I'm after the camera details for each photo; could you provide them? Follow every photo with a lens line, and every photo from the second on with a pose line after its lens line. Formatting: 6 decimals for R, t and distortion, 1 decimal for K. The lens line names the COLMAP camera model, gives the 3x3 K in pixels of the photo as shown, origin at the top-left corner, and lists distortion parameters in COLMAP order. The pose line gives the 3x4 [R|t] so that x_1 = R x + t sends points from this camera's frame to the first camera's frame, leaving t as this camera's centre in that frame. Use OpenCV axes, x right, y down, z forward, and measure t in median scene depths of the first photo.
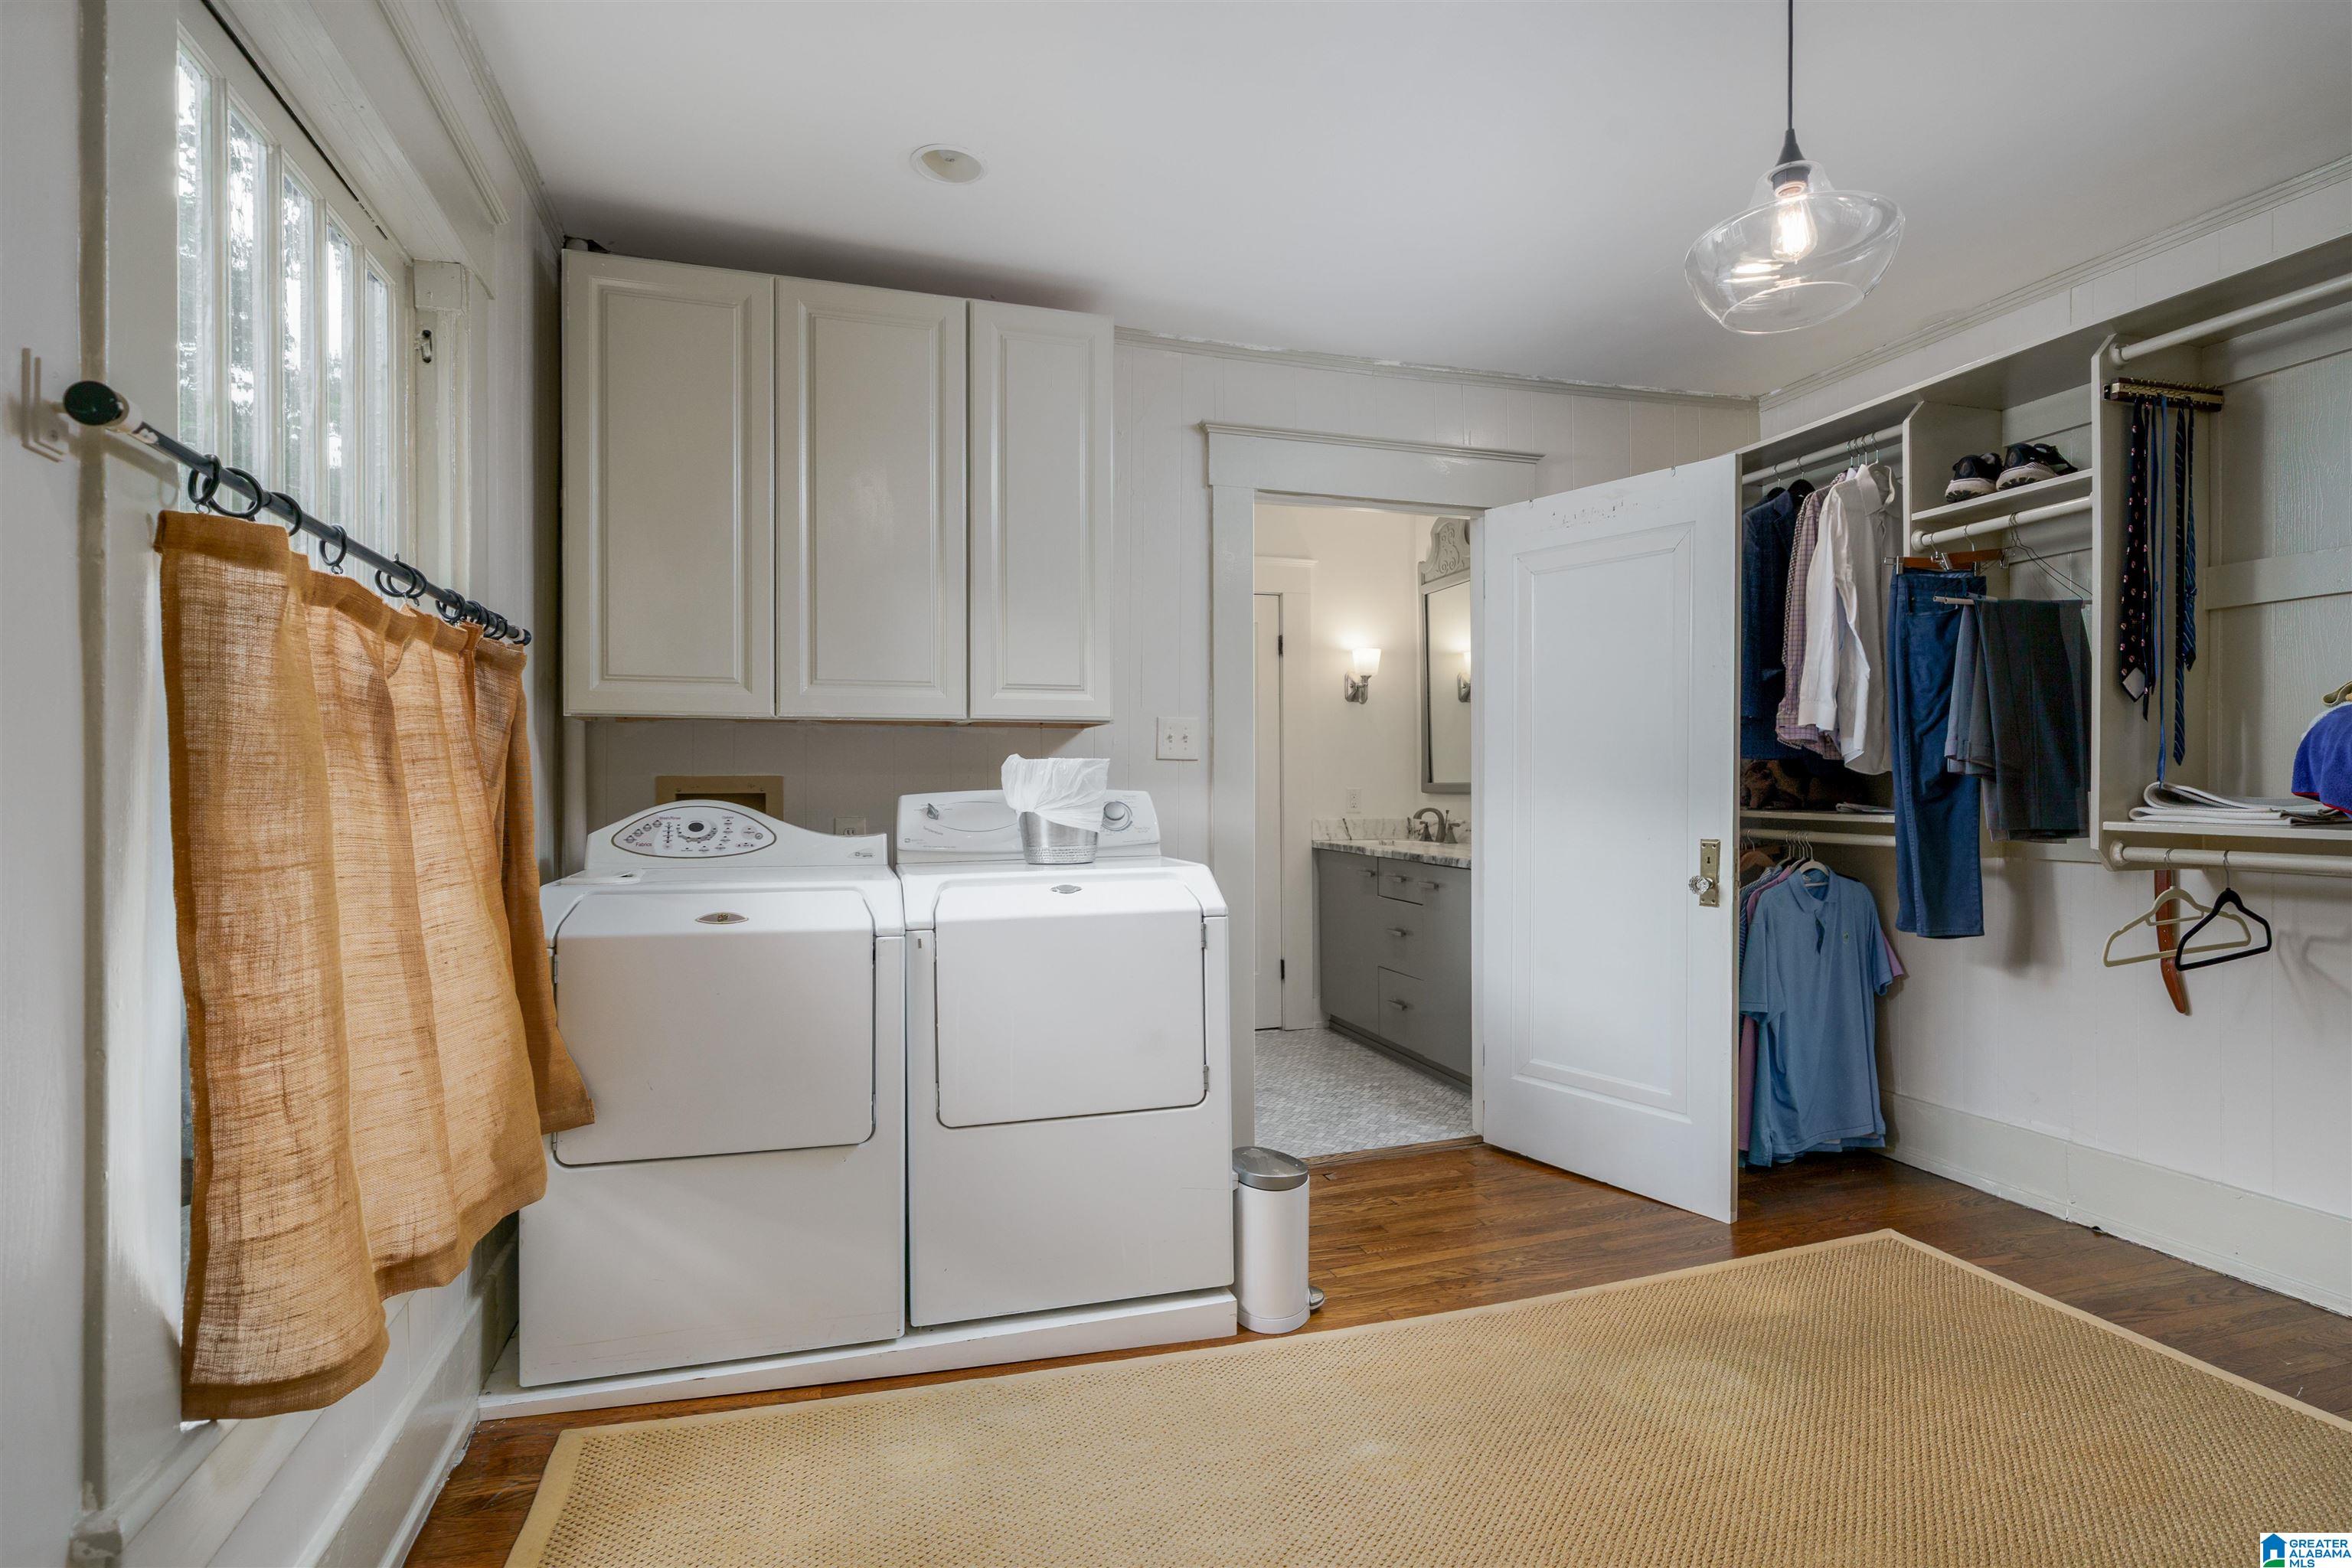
lens RADIAL K [[1146.9, 0, 1181.4], [0, 1146.9, 770.2], [0, 0, 1]] dist [0.004174, 0.000266]
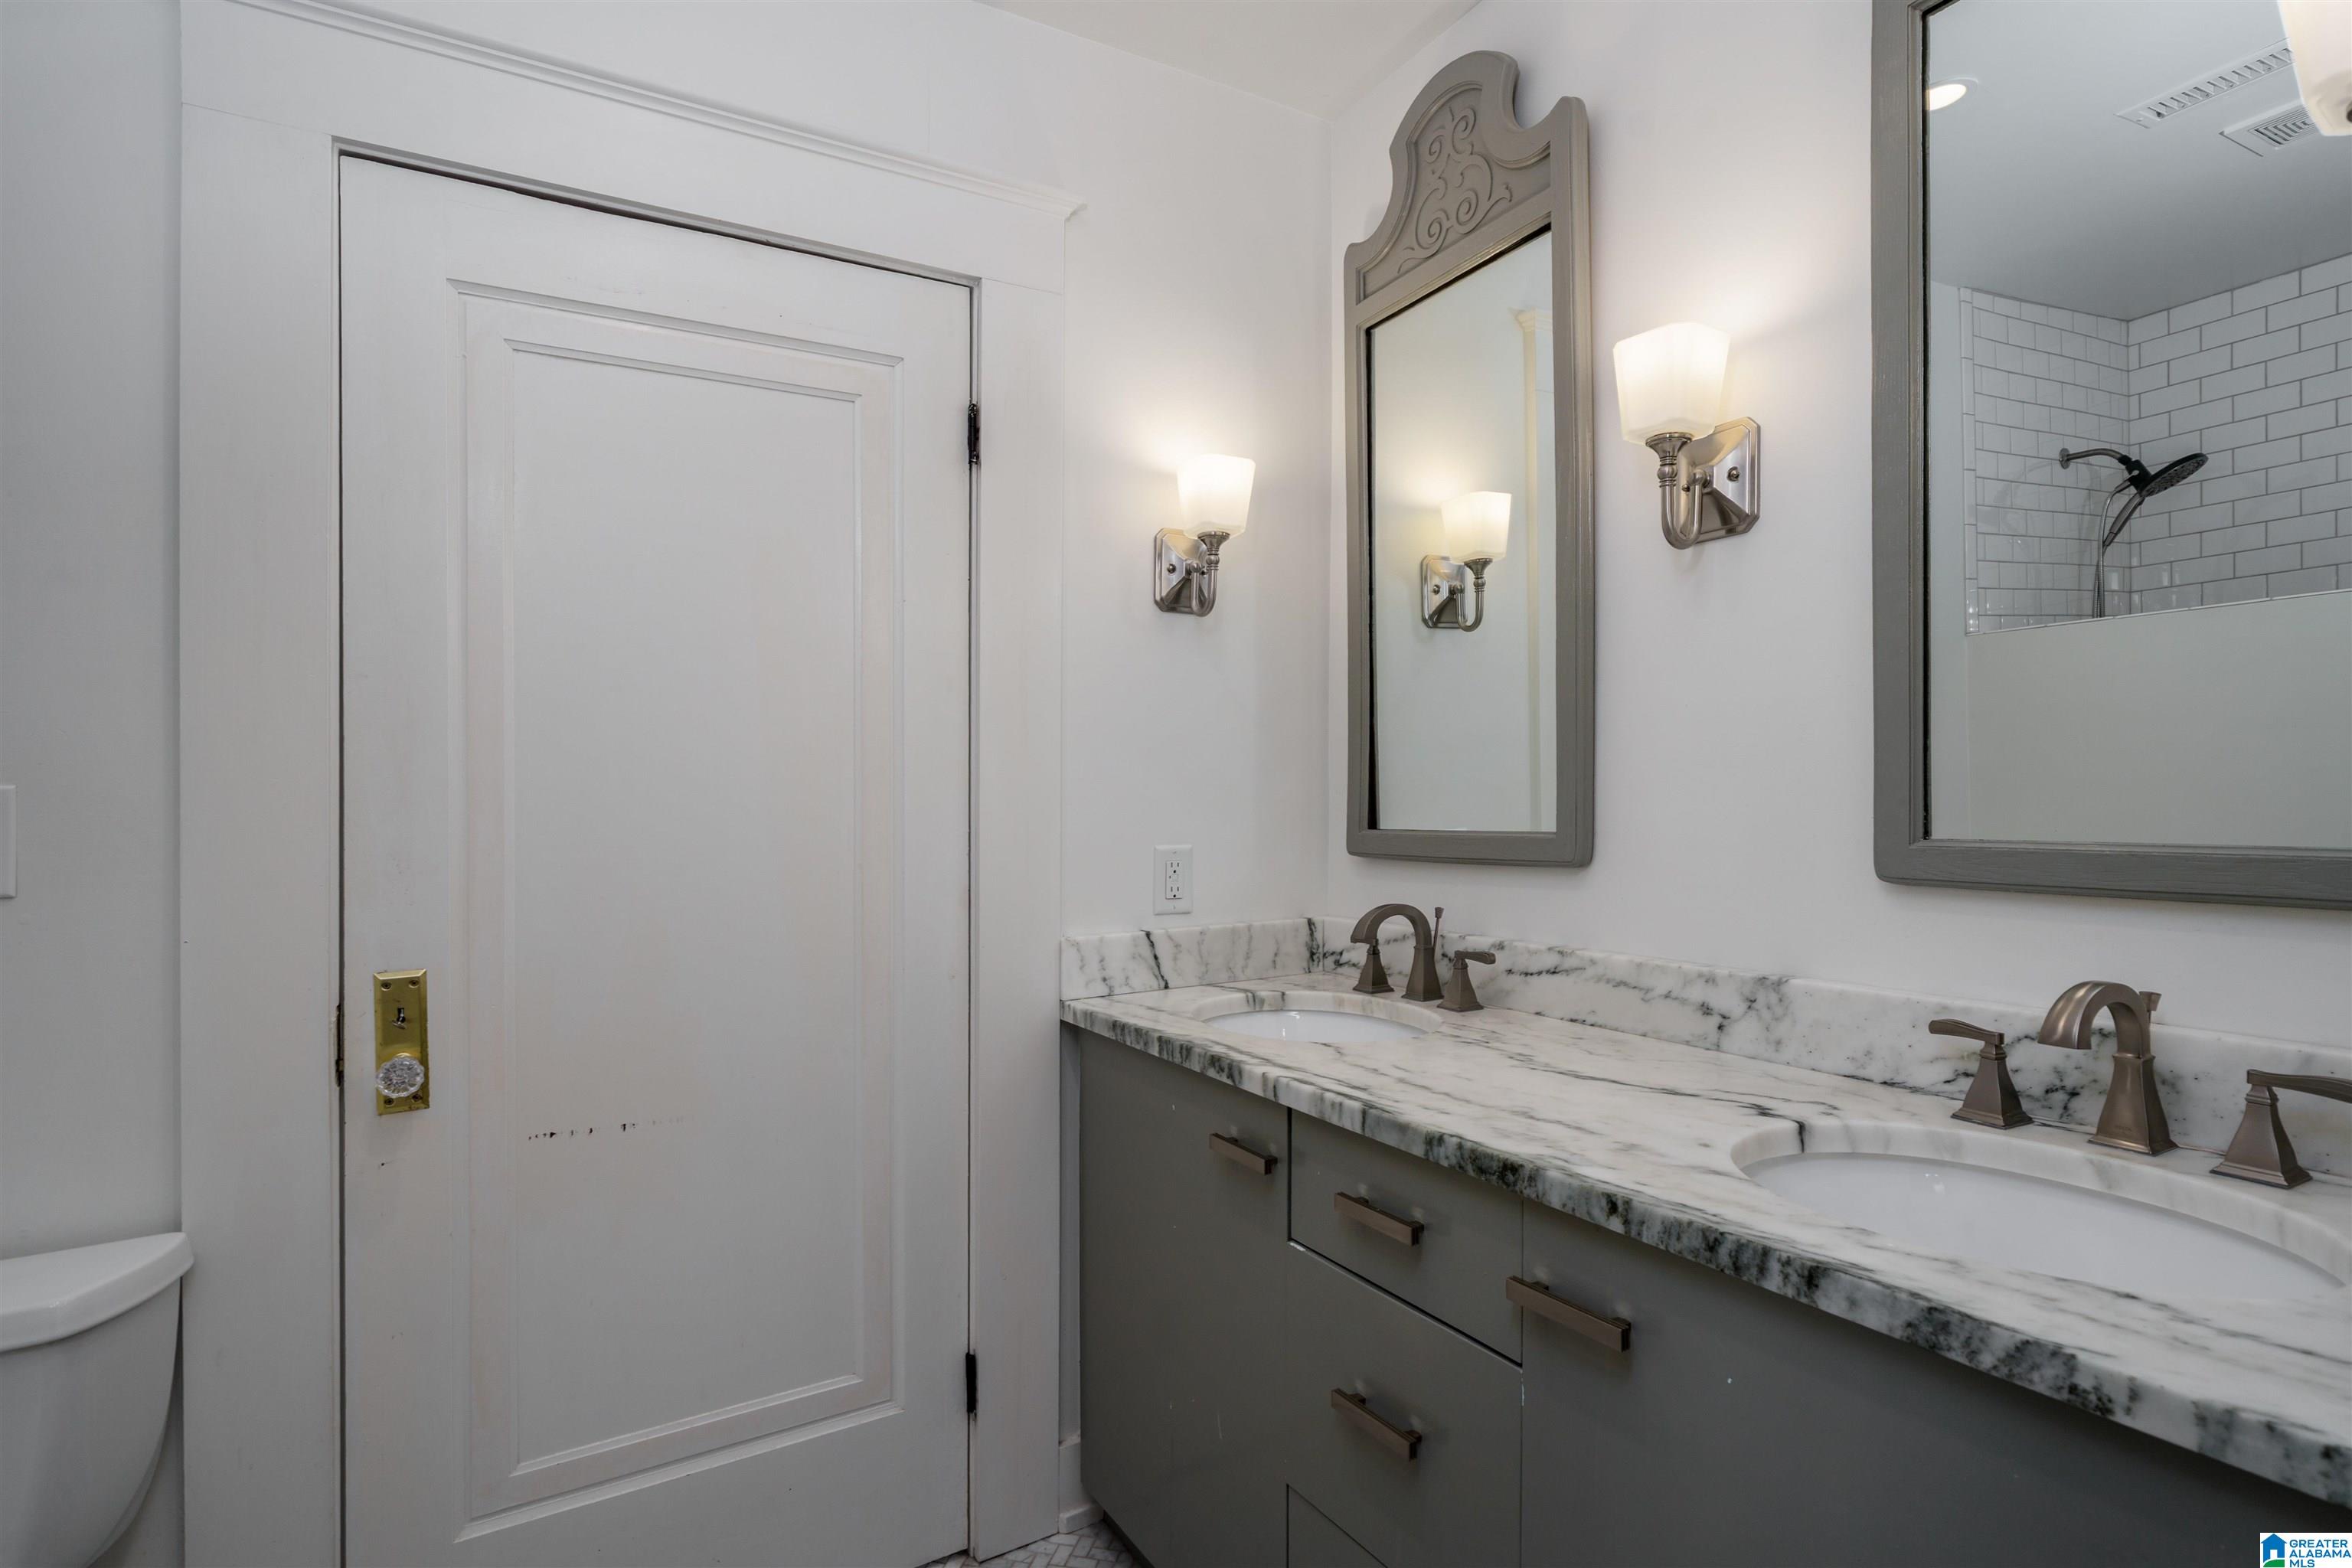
lens RADIAL K [[1146.9, 0, 1186.9], [0, 1146.9, 787.1], [0, 0, 1]] dist [0.004174, 0.000266]
pose [[0.977781, 0.008110, 0.209470, 0.078029], [-0.005043, 0.999872, -0.015174, 0.002733], [-0.209567, 0.013781, 0.977697, 0.651116]]
